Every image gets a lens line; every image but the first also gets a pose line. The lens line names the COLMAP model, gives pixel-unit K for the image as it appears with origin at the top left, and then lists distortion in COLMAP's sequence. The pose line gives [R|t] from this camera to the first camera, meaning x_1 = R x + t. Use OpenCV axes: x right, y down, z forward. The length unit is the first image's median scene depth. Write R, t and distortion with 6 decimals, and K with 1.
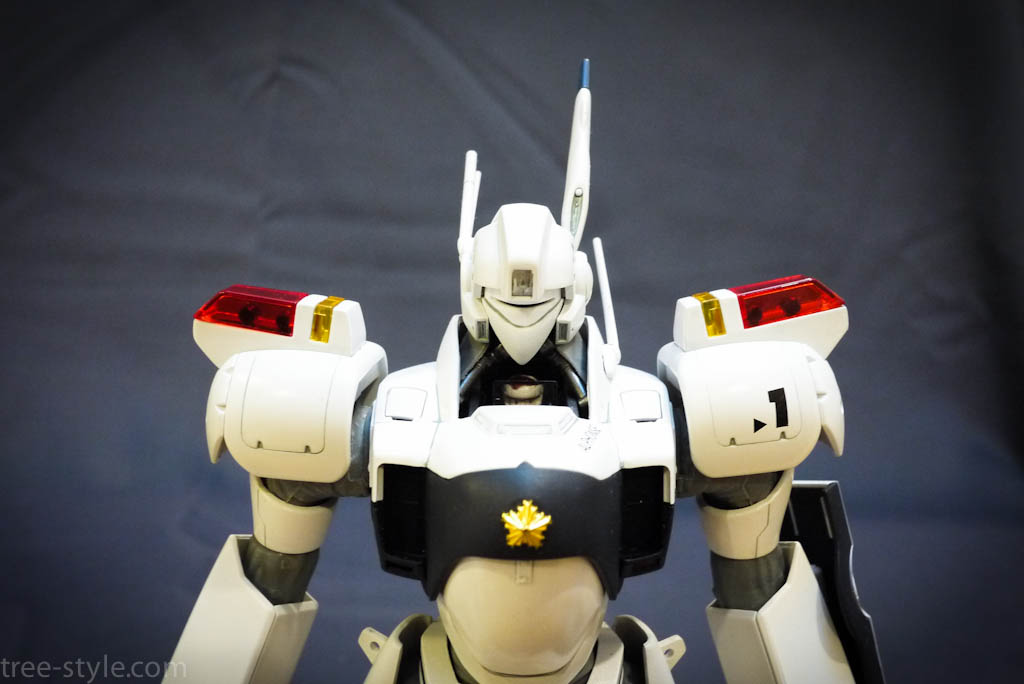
lens RADIAL K [[801.2, 0, 512.0], [0, 801.2, 342.0], [0, 0, 1]] dist [-0.193513, -0.000520]
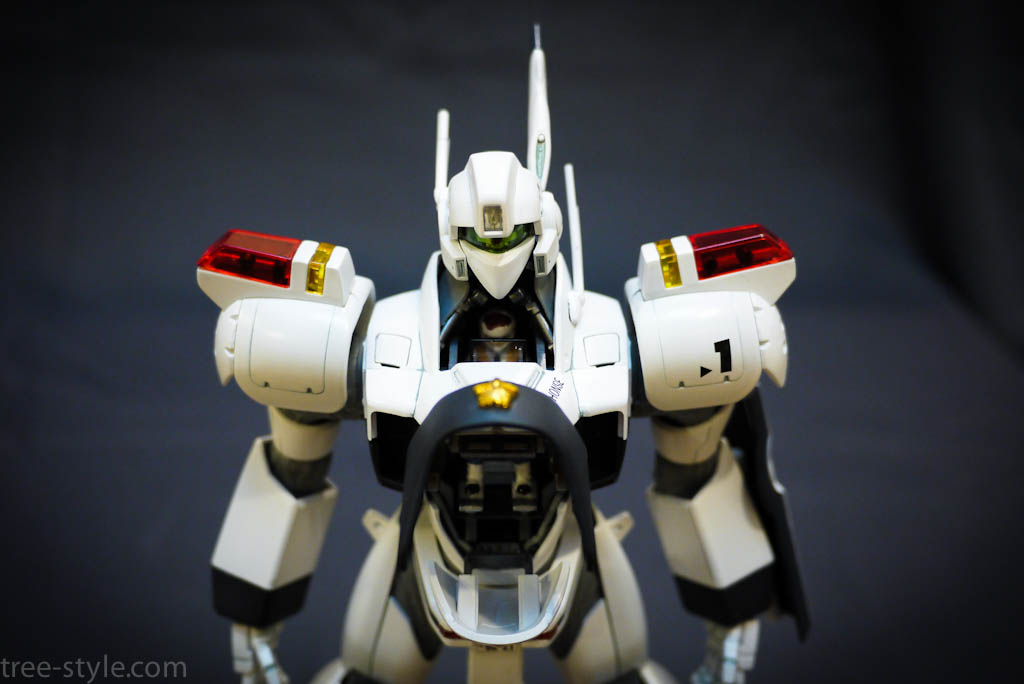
lens RADIAL K [[801.2, 0, 512.0], [0, 801.2, 342.0], [0, 0, 1]] dist [-0.193513, -0.000520]
pose [[0.999934, -0.011409, 0.001537, 0.032865], [0.010412, 0.953194, 0.302180, -0.266202], [-0.004913, -0.302144, 0.953250, -0.071413]]
